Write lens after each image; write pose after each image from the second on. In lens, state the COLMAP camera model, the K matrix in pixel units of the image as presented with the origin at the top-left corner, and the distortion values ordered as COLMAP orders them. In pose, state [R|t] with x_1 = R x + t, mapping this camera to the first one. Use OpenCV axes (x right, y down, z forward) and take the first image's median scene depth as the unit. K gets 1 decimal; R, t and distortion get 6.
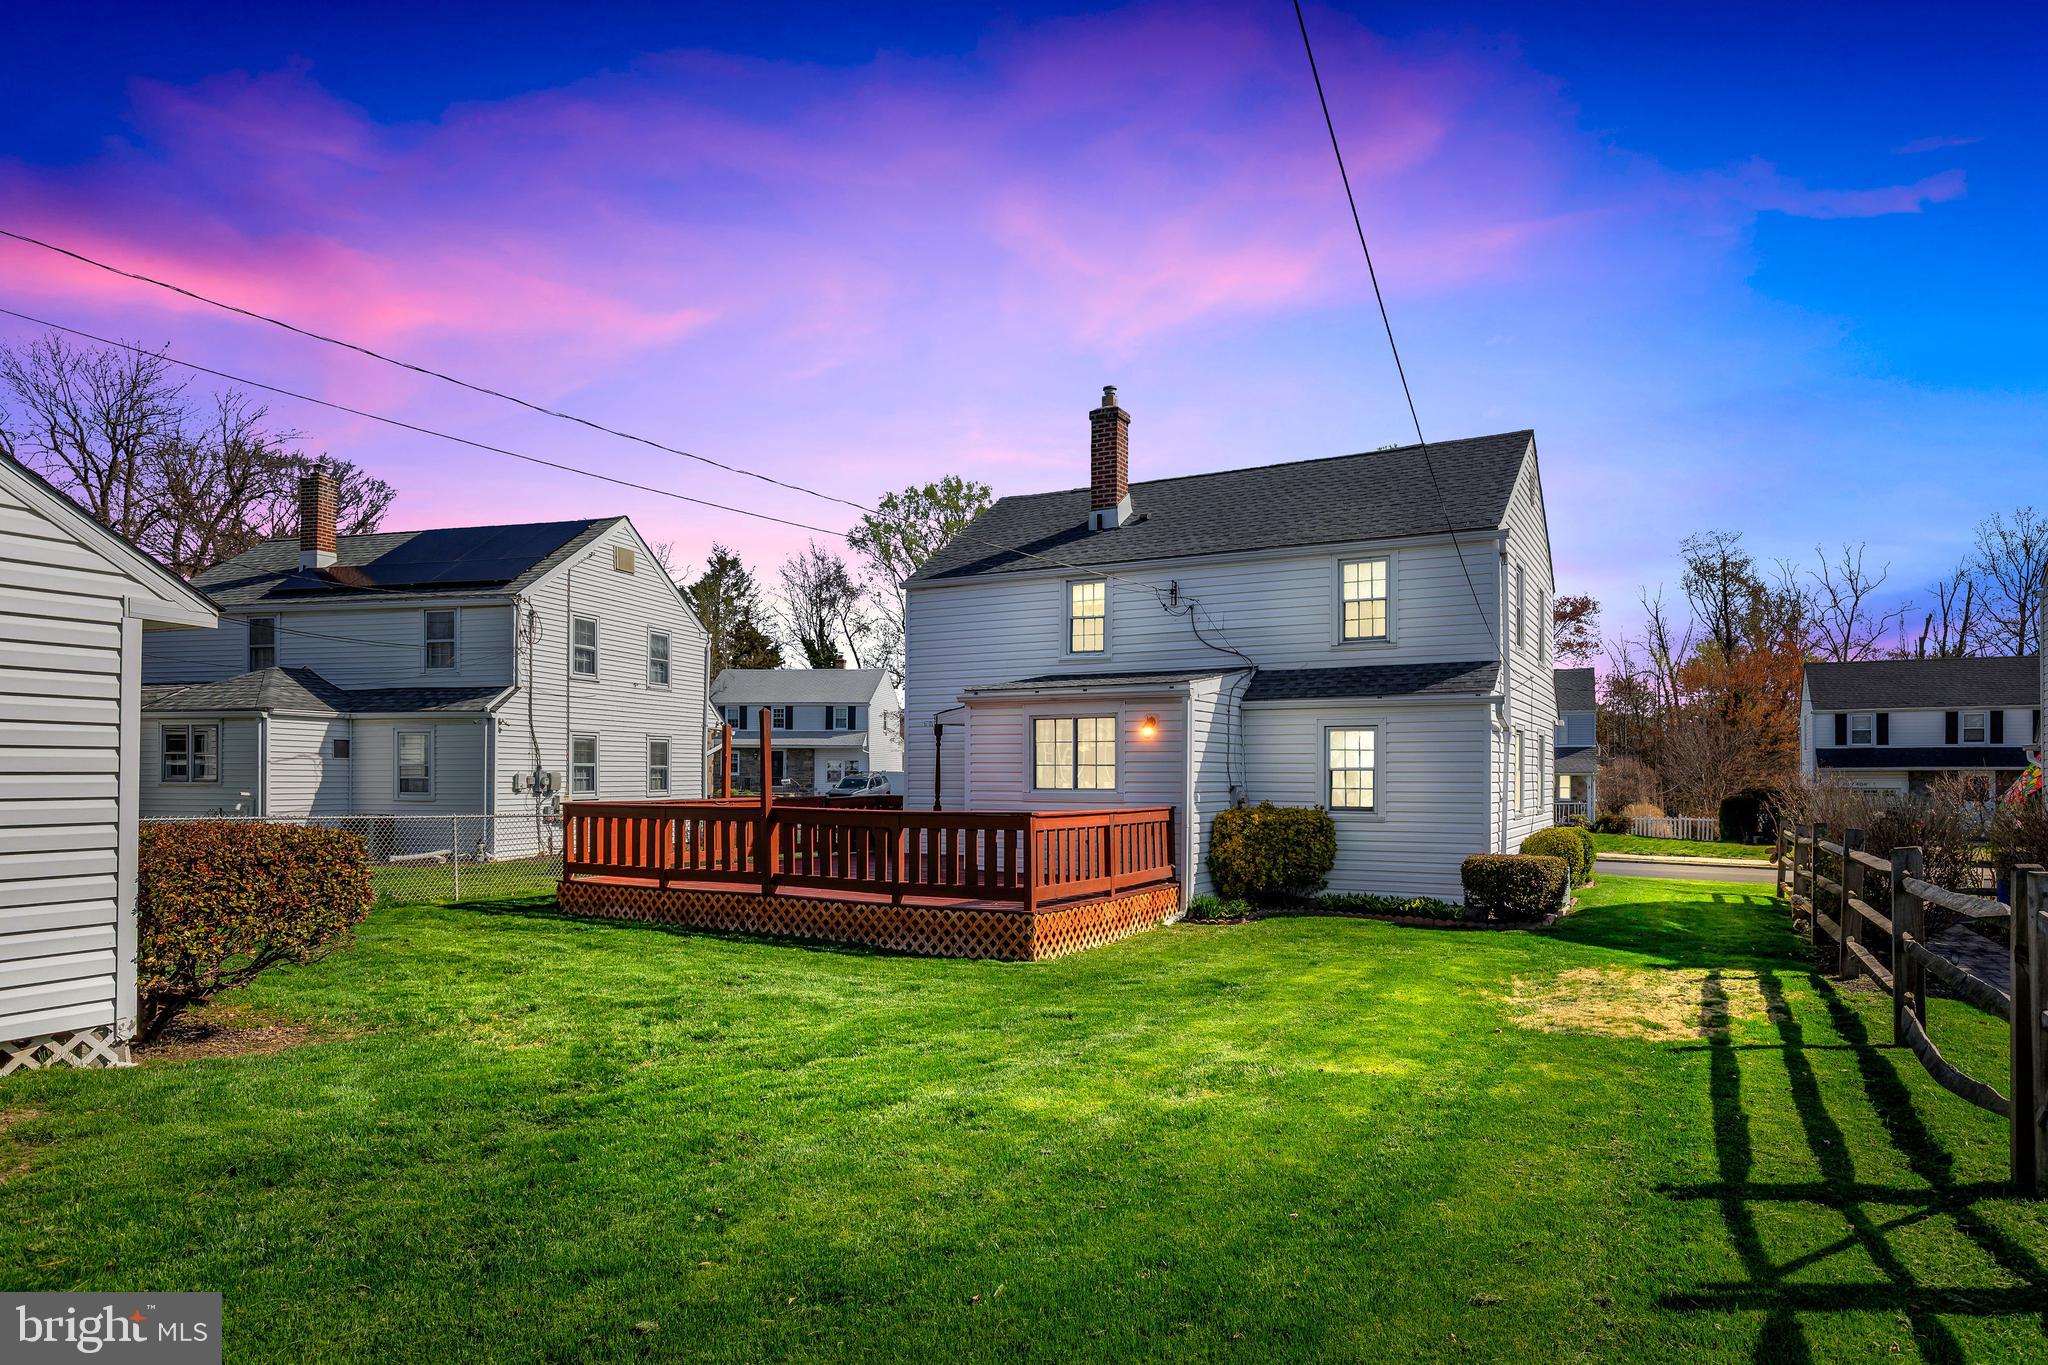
lens RADIAL K [[1124.4, 0, 1001.8], [0, 1124.4, 759.0], [0, 0, 1]] dist [0.000220, 0.001390]
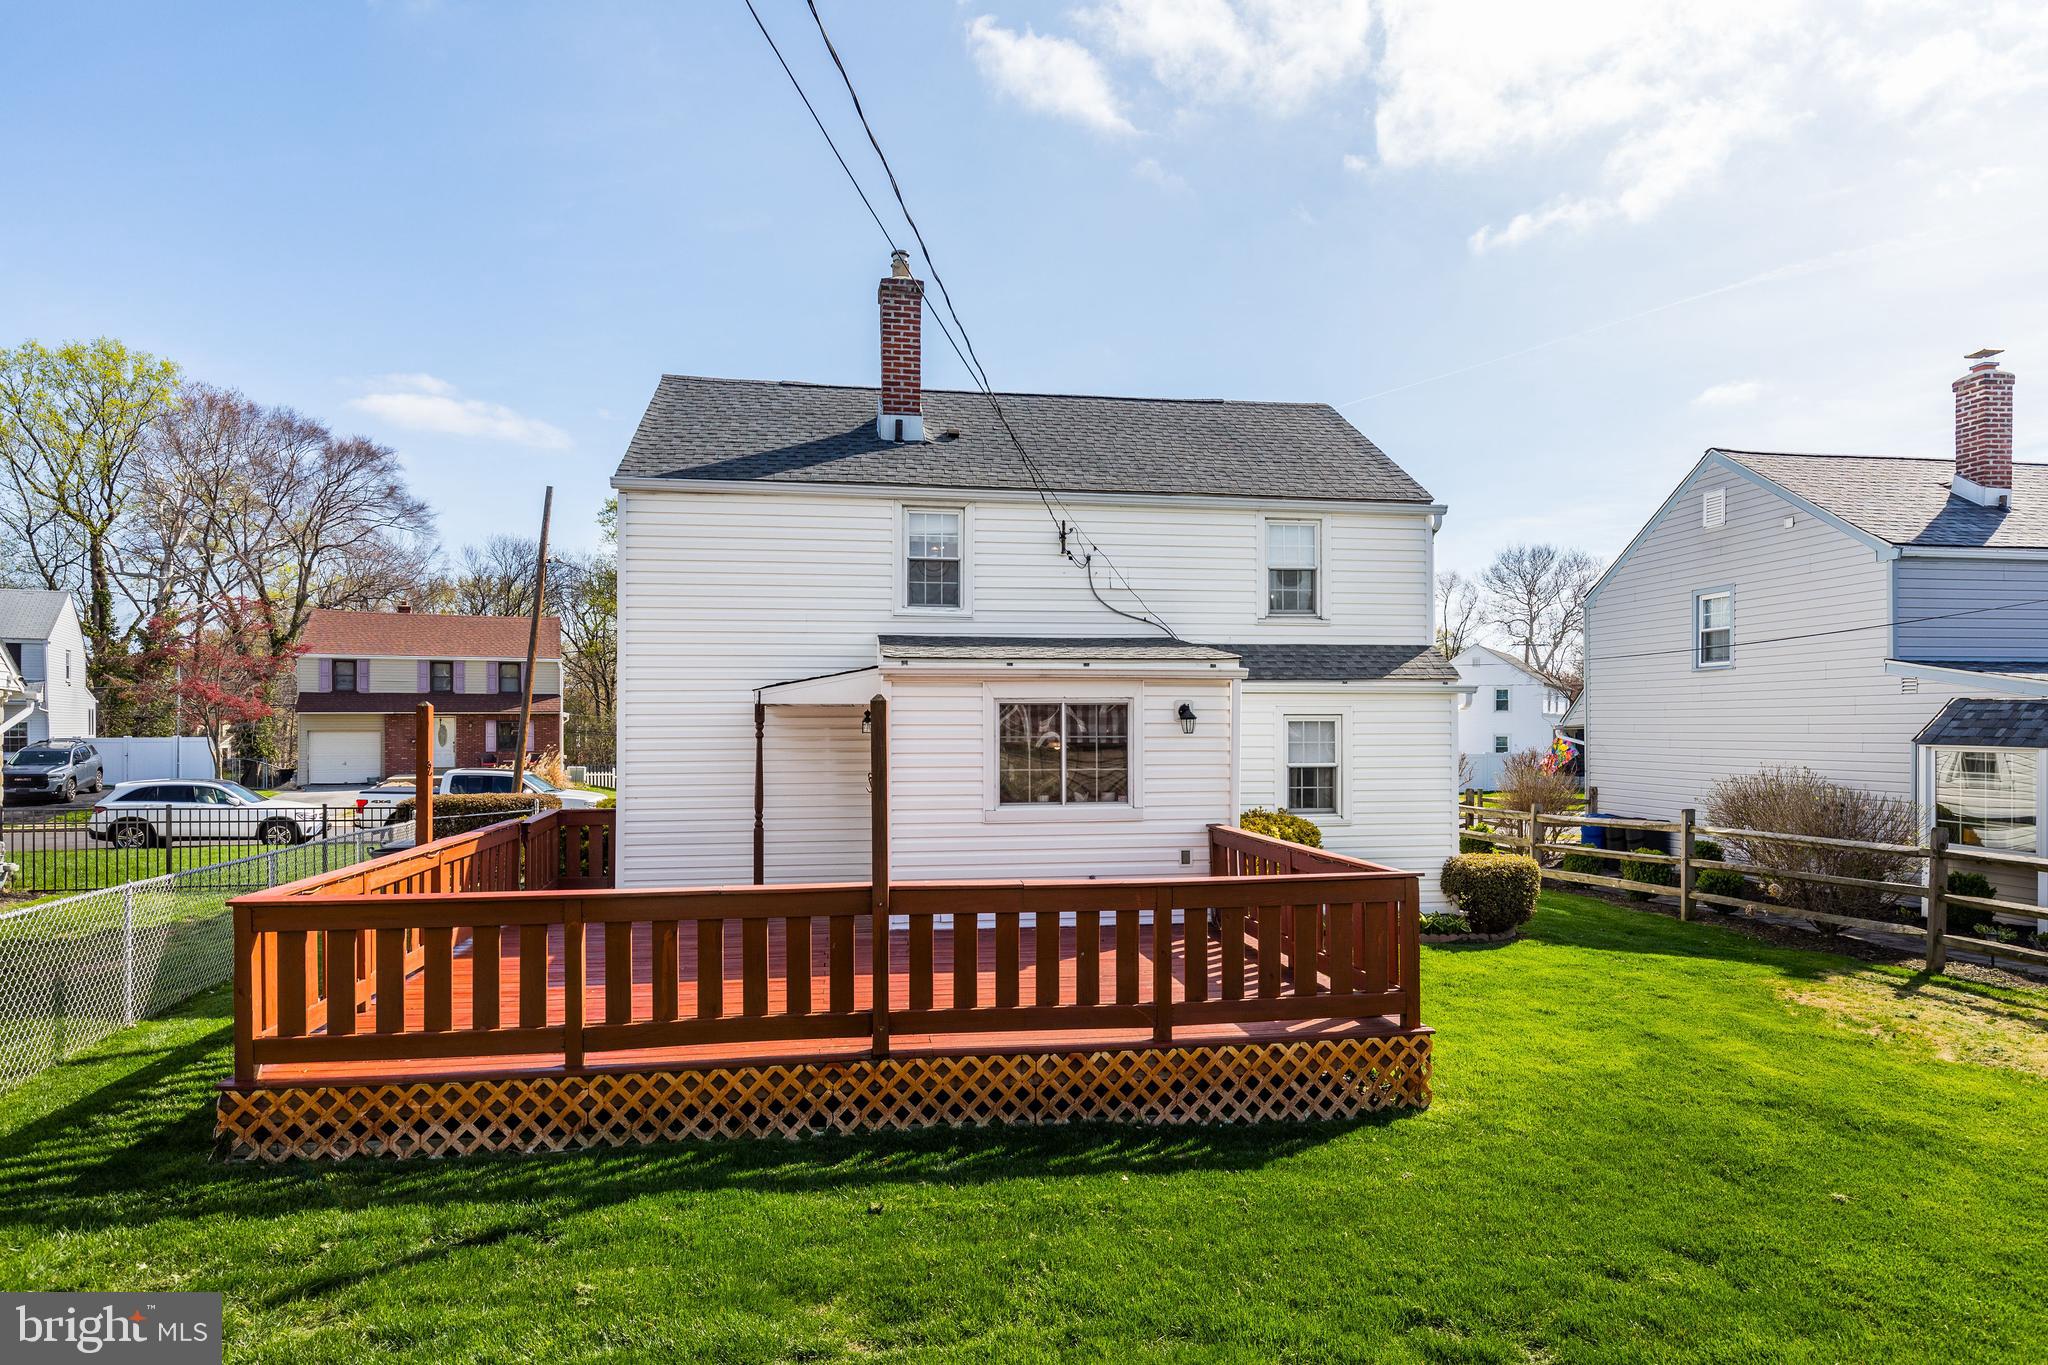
lens RADIAL K [[1124.4, 0, 986.6], [0, 1124.4, 711.3], [0, 0, 1]] dist [0.000220, 0.001390]
pose [[0.794298, 0.002103, 0.607525, -0.481696], [-0.001960, 0.999998, -0.000899, -0.036452], [-0.607525, -0.000477, 0.794300, 0.561199]]
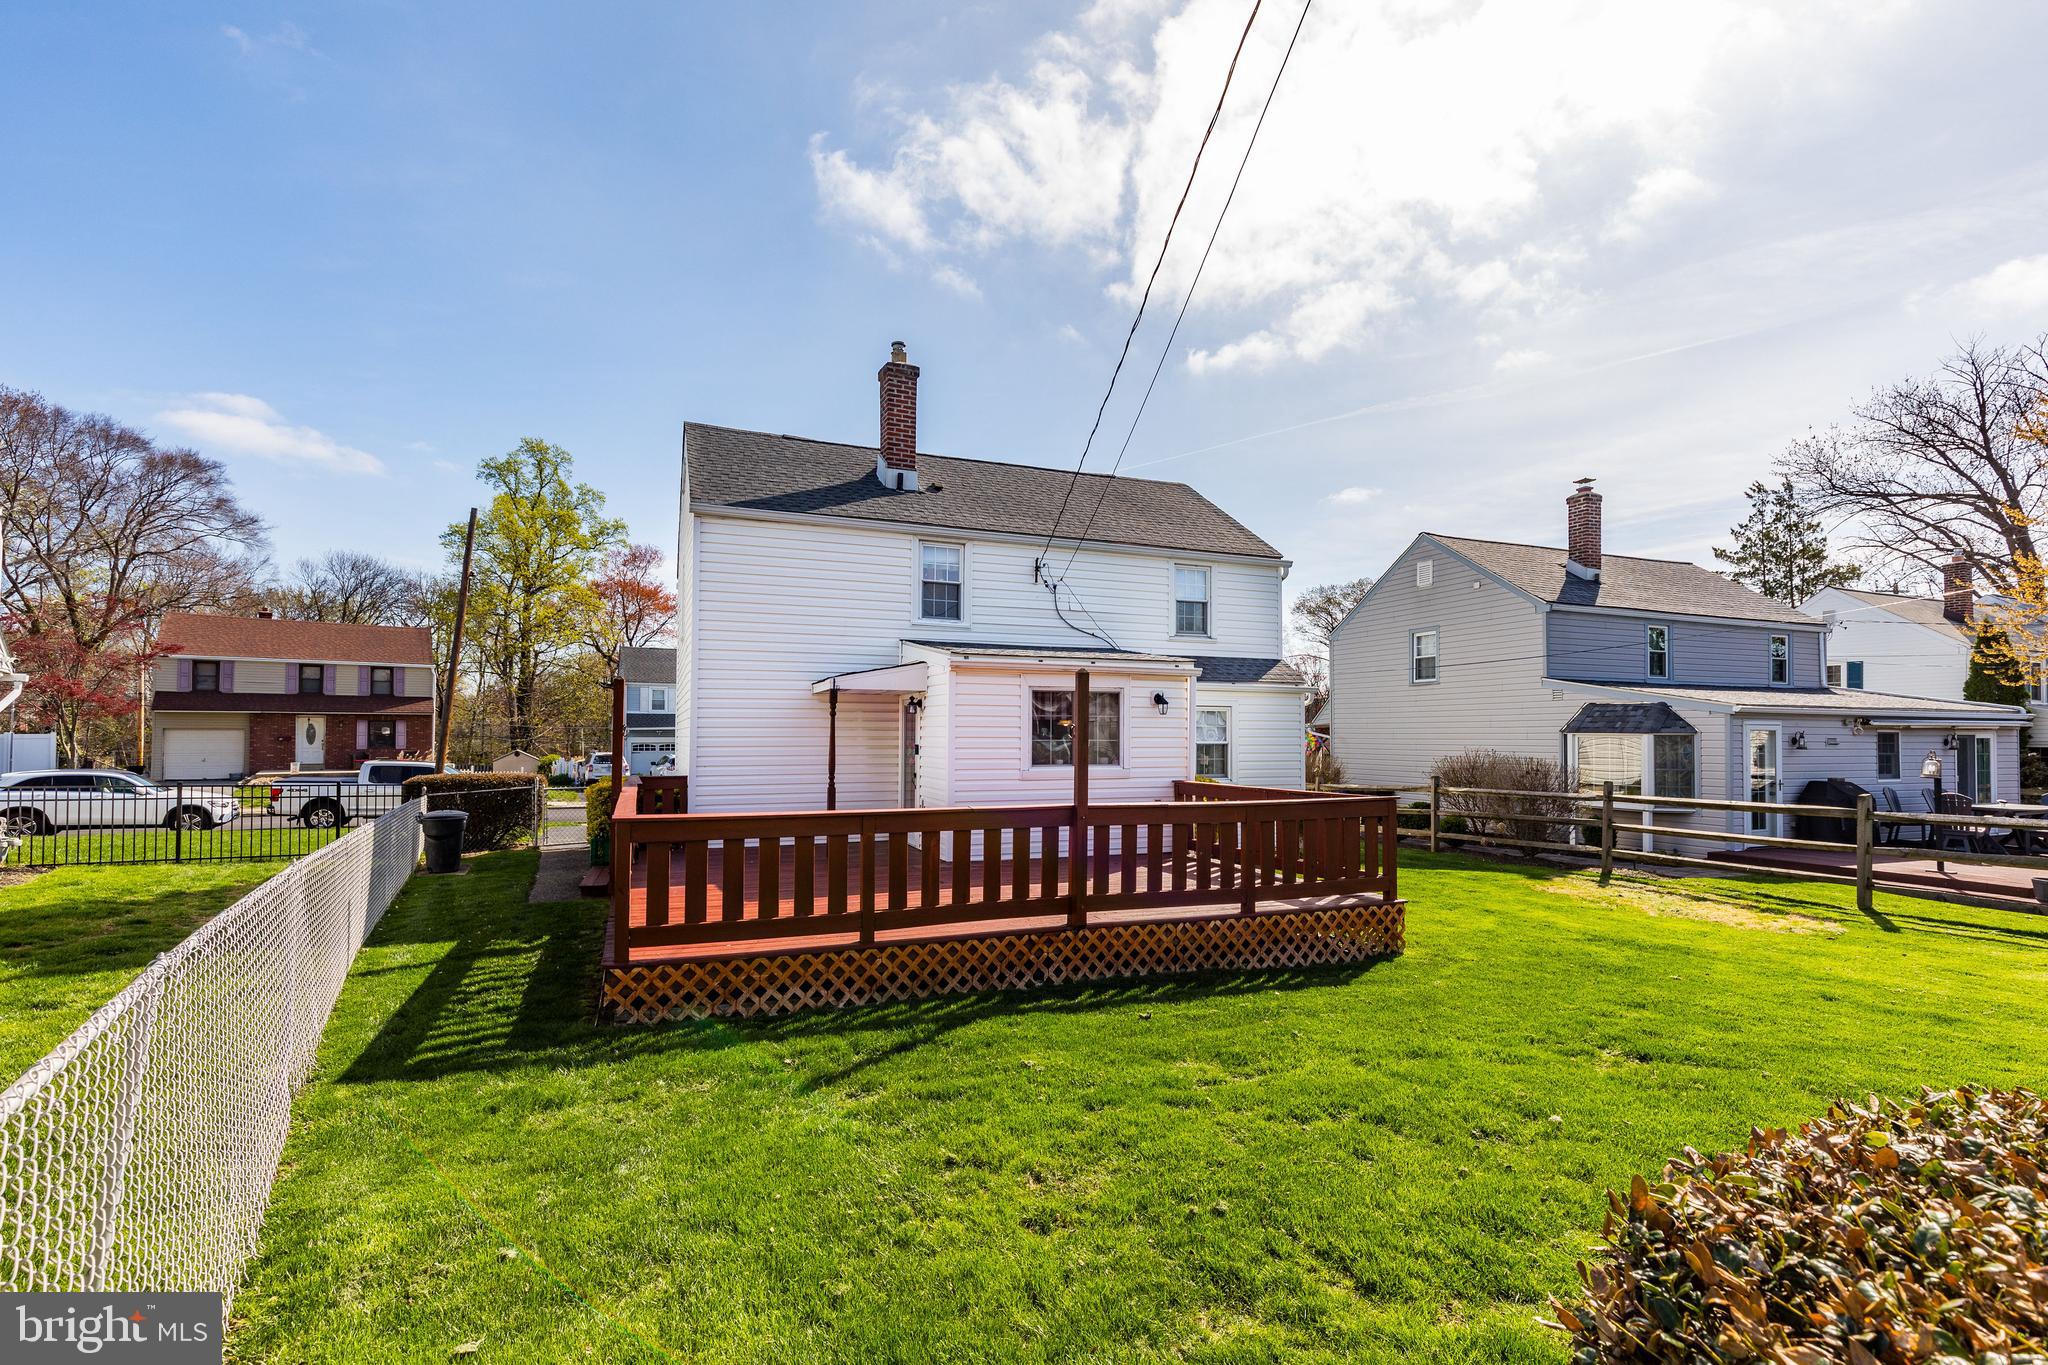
lens RADIAL K [[928.4, 0, 989.0], [0, 928.4, 716.3], [0, 0, 1]] dist [0.008330, -0.000127]
pose [[0.637679, 0.015086, 0.770155, -0.704202], [-0.011414, 0.999883, -0.010135, -0.007742], [-0.770218, -0.002327, 0.637776, 0.663803]]
